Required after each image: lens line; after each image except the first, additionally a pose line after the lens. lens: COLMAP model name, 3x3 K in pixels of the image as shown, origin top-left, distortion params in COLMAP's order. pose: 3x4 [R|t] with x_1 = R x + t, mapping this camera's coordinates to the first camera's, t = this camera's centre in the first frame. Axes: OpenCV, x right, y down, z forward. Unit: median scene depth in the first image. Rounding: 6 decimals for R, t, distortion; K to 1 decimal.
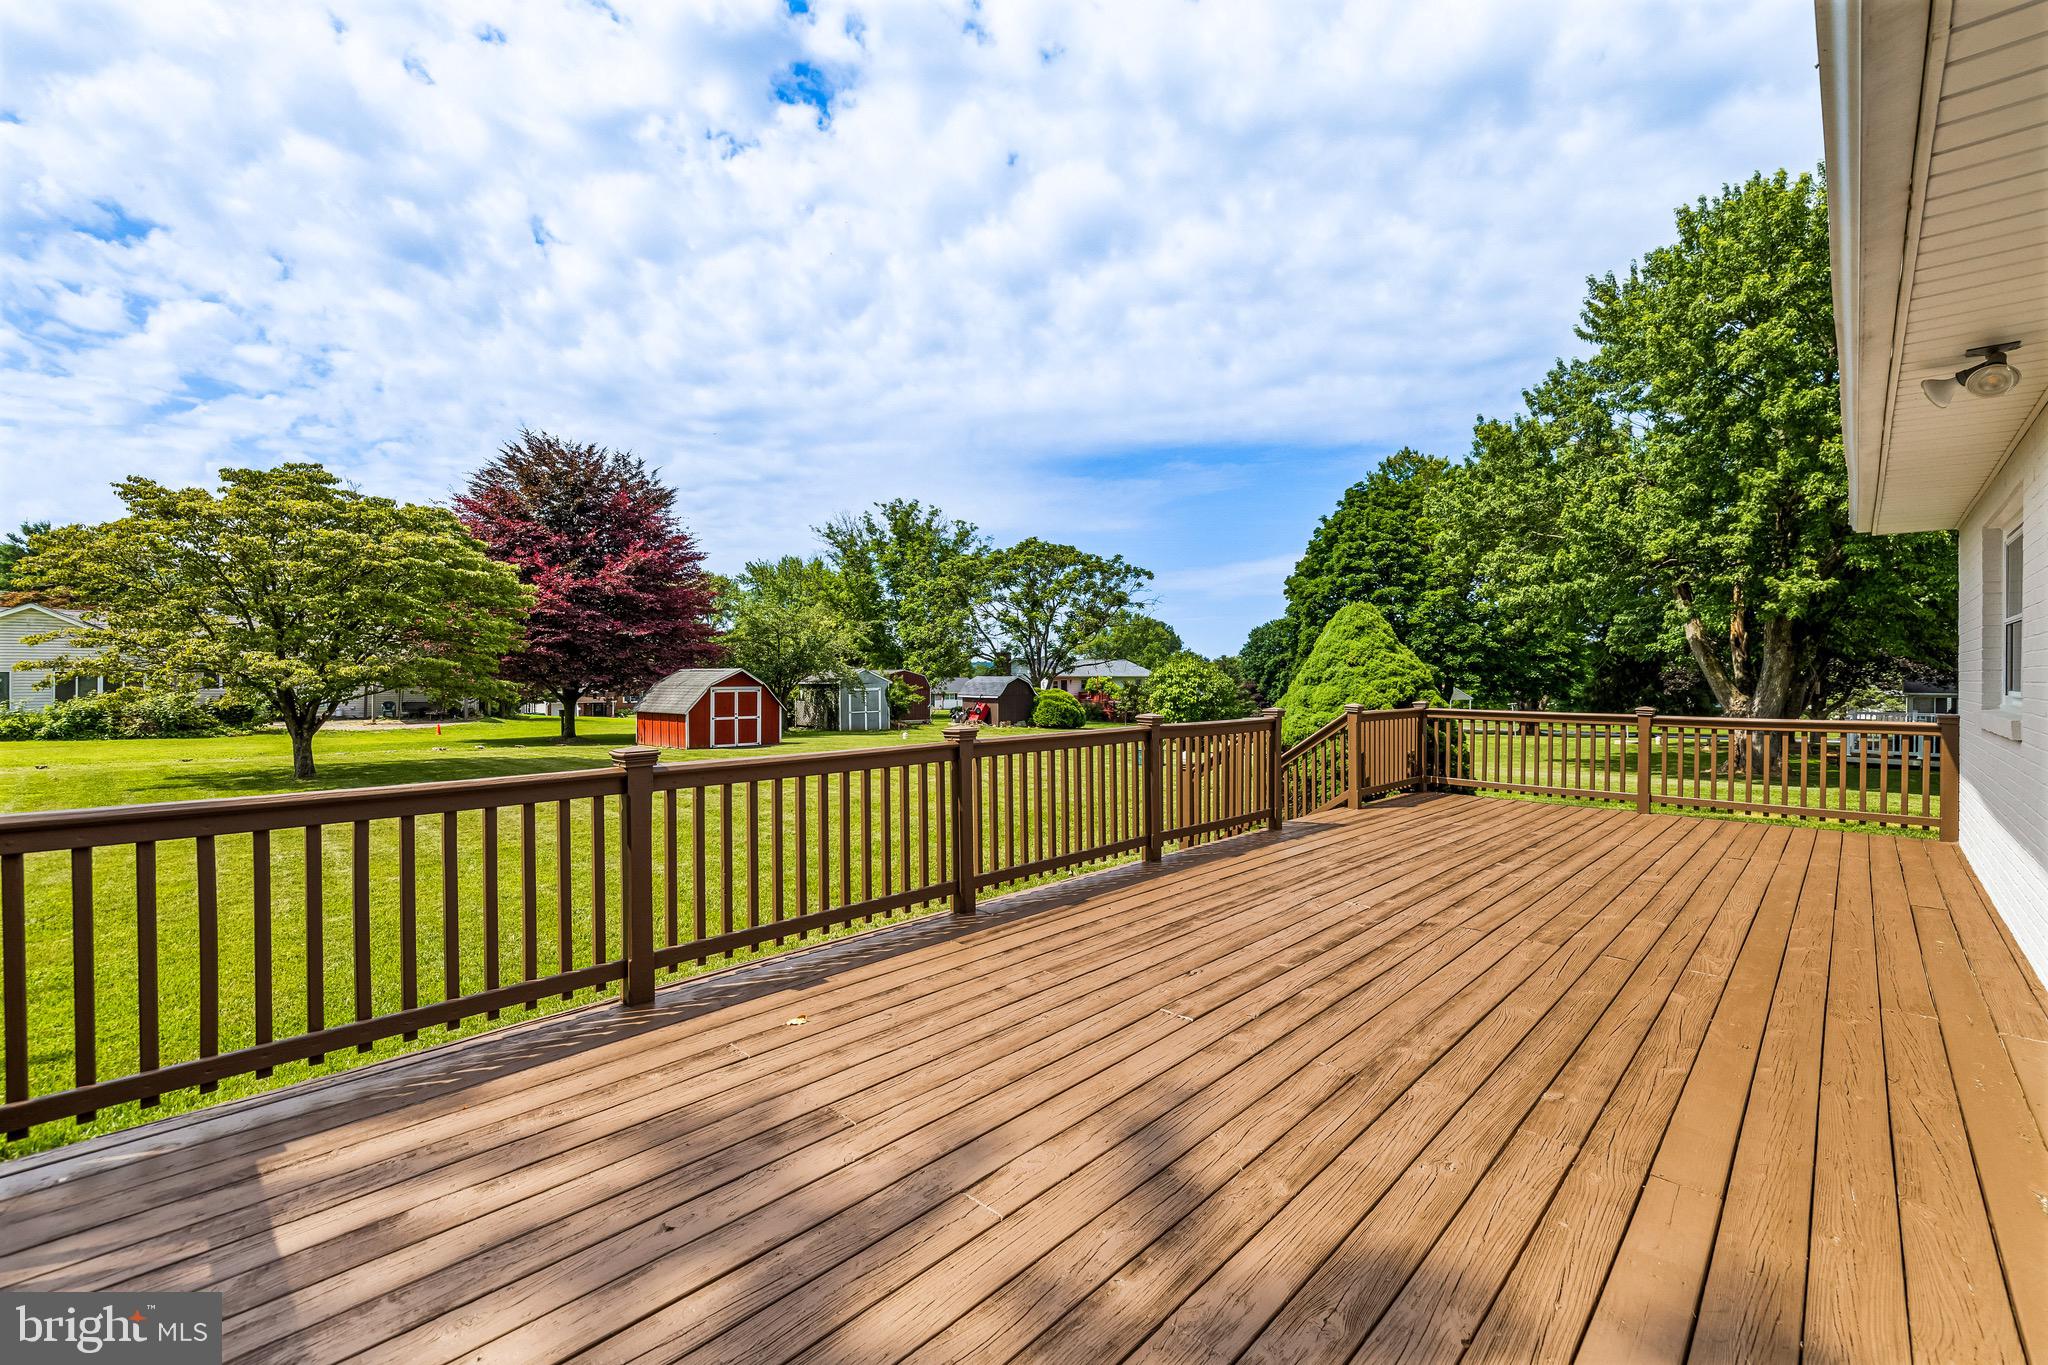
lens RADIAL K [[854.1, 0, 1026.9], [0, 854.1, 680.3], [0, 0, 1]] dist [-0.001741, -0.000759]
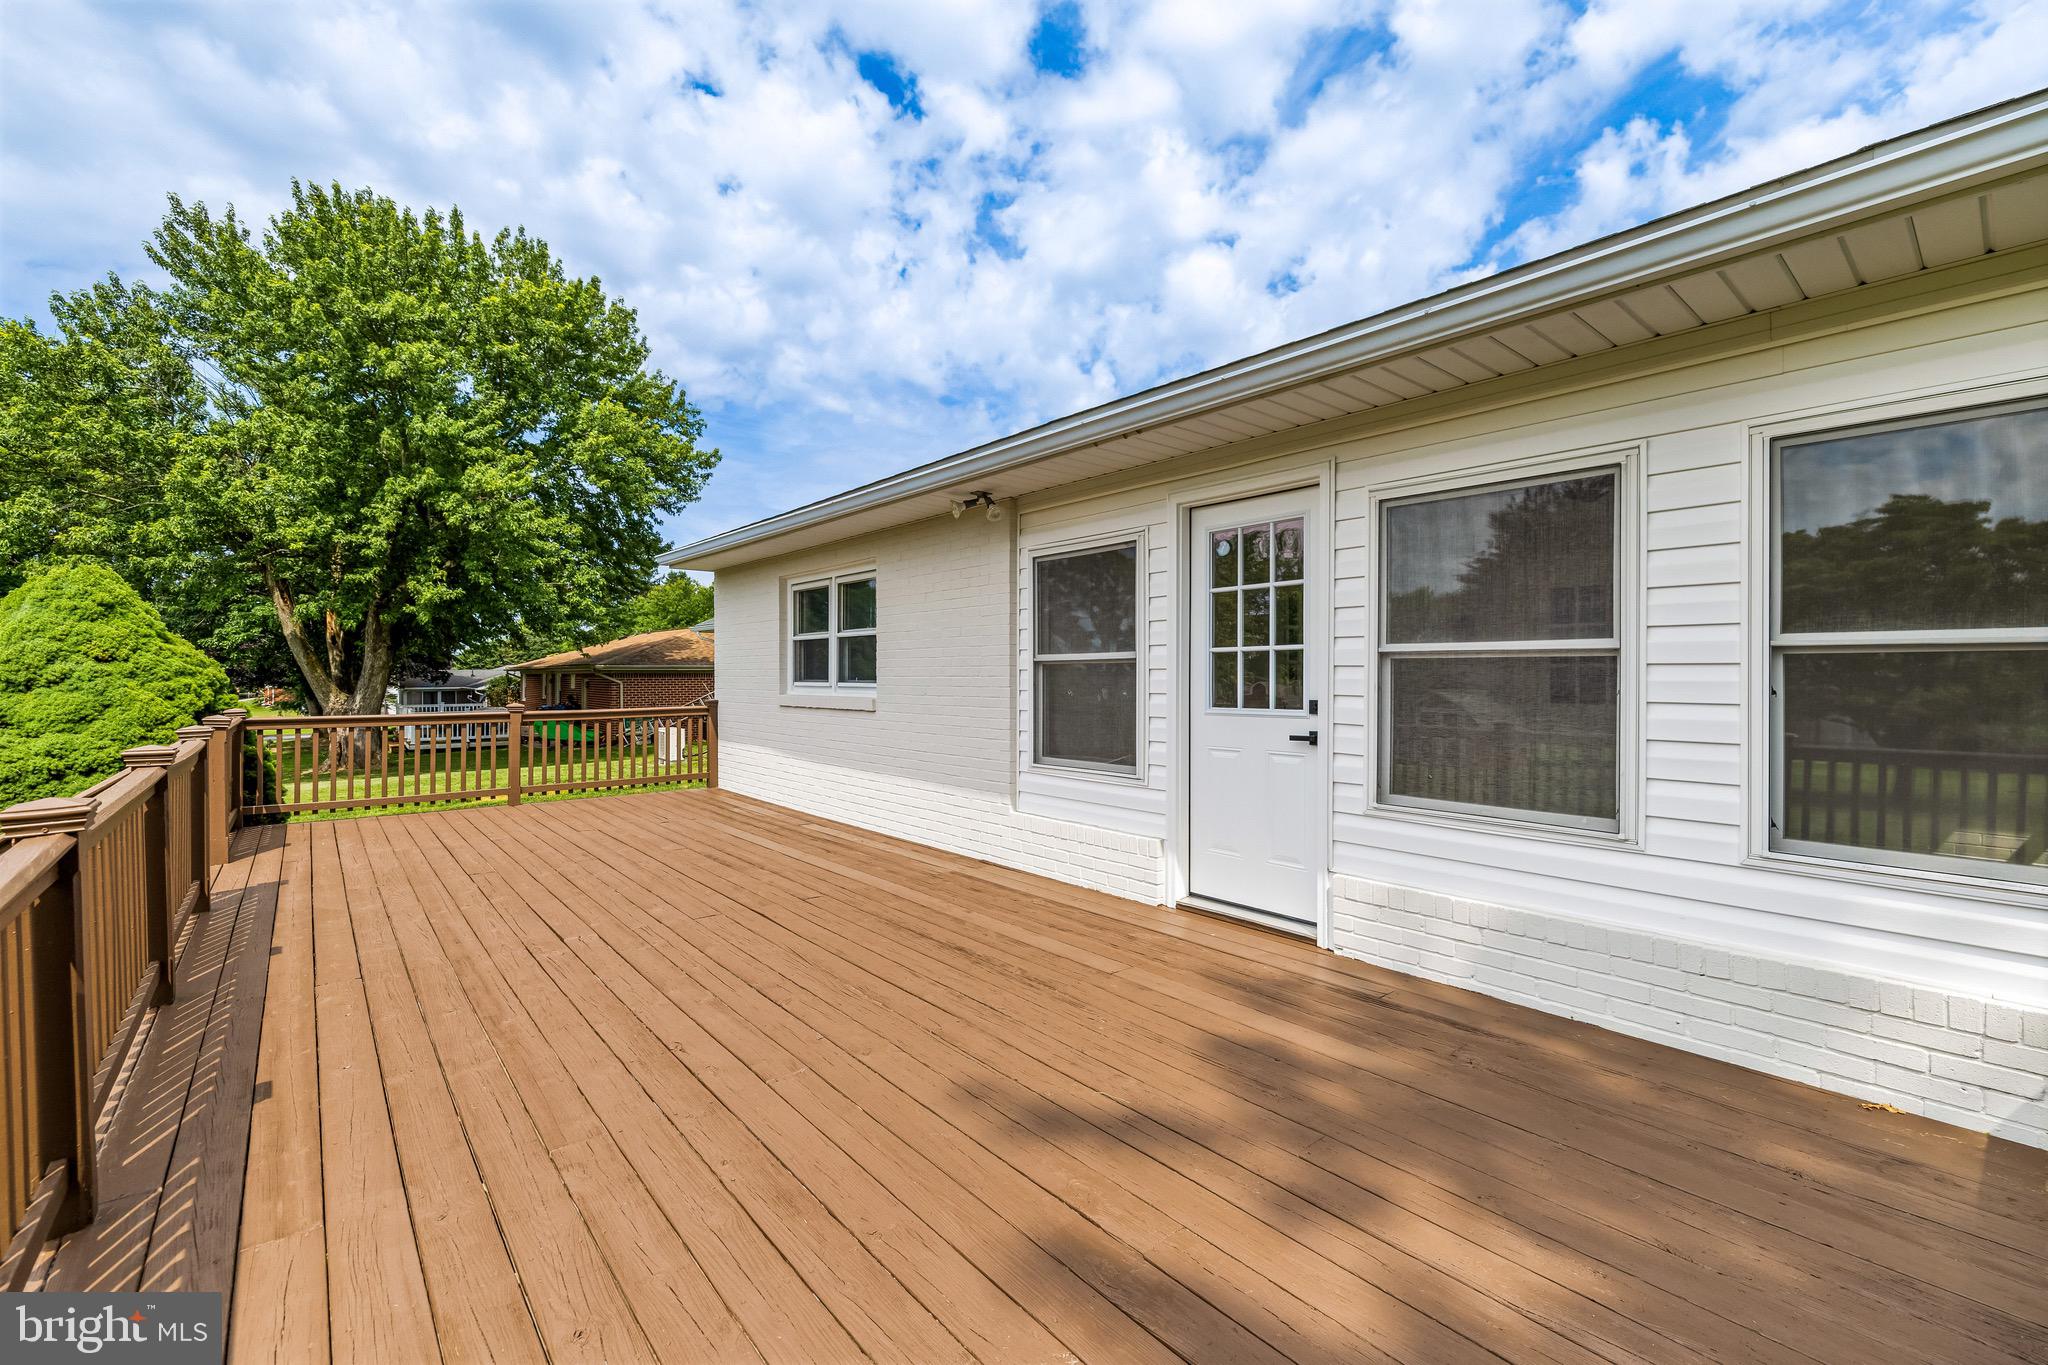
lens RADIAL K [[854.1, 0, 1026.9], [0, 854.1, 680.3], [0, 0, 1]] dist [-0.001741, -0.000759]
pose [[0.096386, -0.013236, 0.995256, -0.111478], [0.011183, 0.999863, 0.012215, -0.001258], [-0.995281, 0.009953, 0.096521, 0.117651]]
